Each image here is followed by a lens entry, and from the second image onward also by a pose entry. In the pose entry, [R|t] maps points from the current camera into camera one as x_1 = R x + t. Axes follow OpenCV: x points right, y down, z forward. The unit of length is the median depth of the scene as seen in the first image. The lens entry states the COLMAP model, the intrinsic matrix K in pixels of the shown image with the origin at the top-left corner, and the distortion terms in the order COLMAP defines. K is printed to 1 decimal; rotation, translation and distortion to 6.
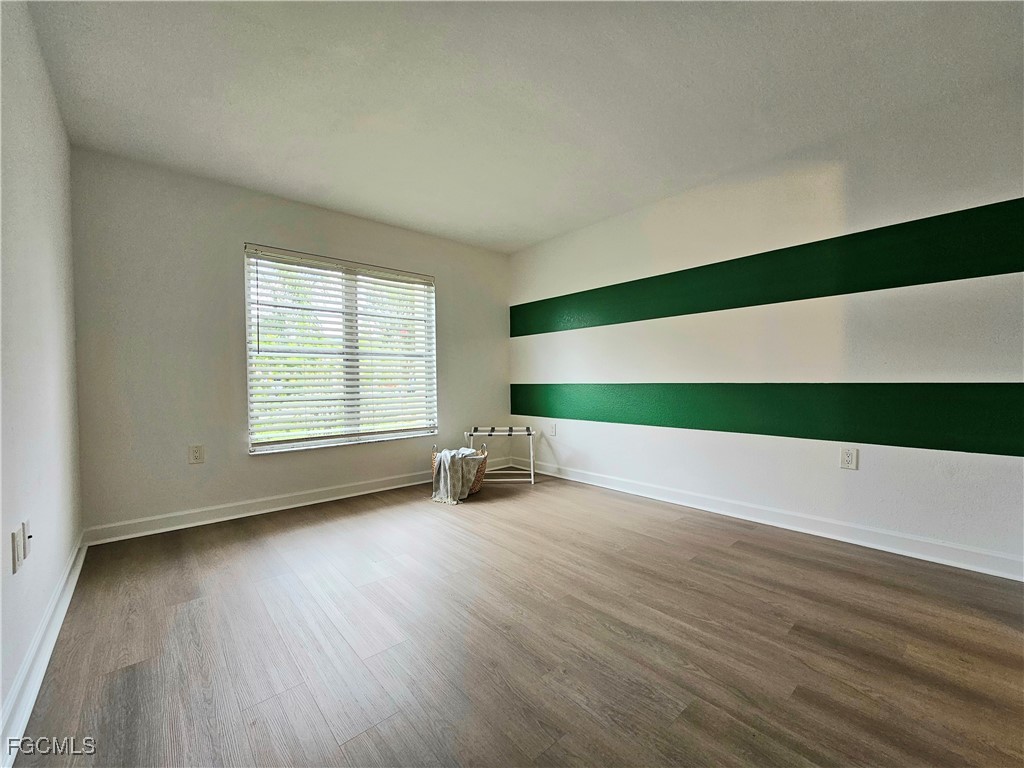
lens RADIAL K [[411.8, 0, 513.1], [0, 411.8, 388.6], [0, 0, 1]] dist [0.000855, 0.000169]
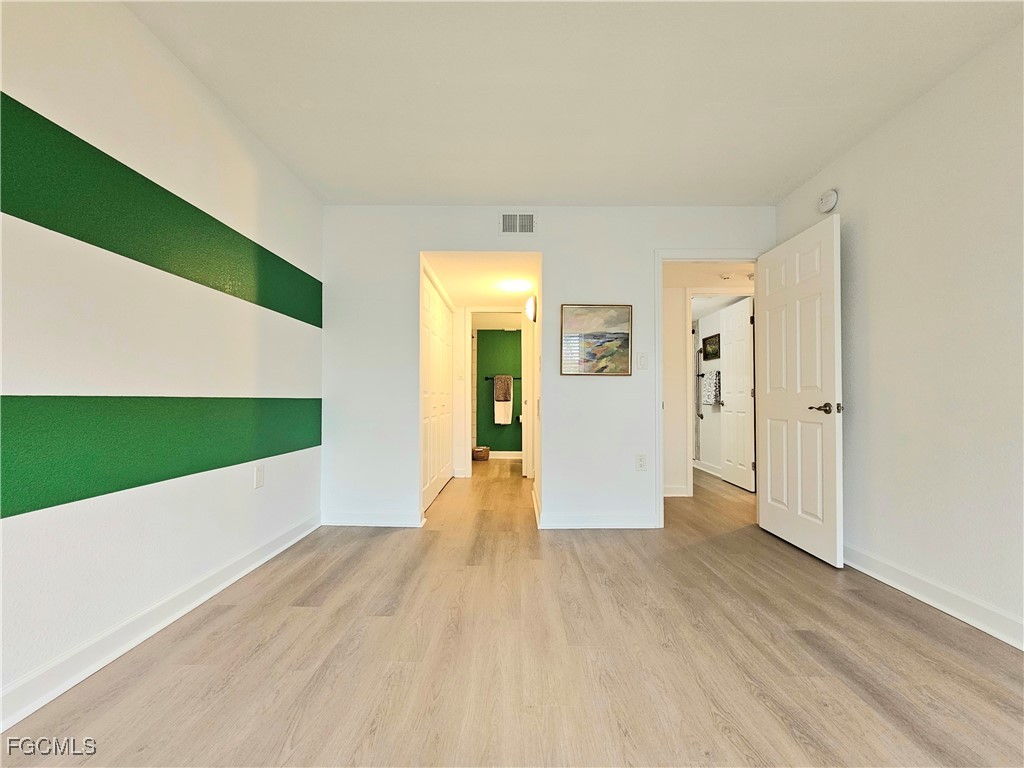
lens RADIAL K [[411.8, 0, 513.1], [0, 411.8, 388.6], [0, 0, 1]] dist [0.000855, 0.000169]
pose [[-0.739296, 0.021964, 0.673022, -0.384117], [0.015601, 0.999758, -0.015489, -0.017249], [-0.673200, -0.000952, -0.739460, 1.811823]]
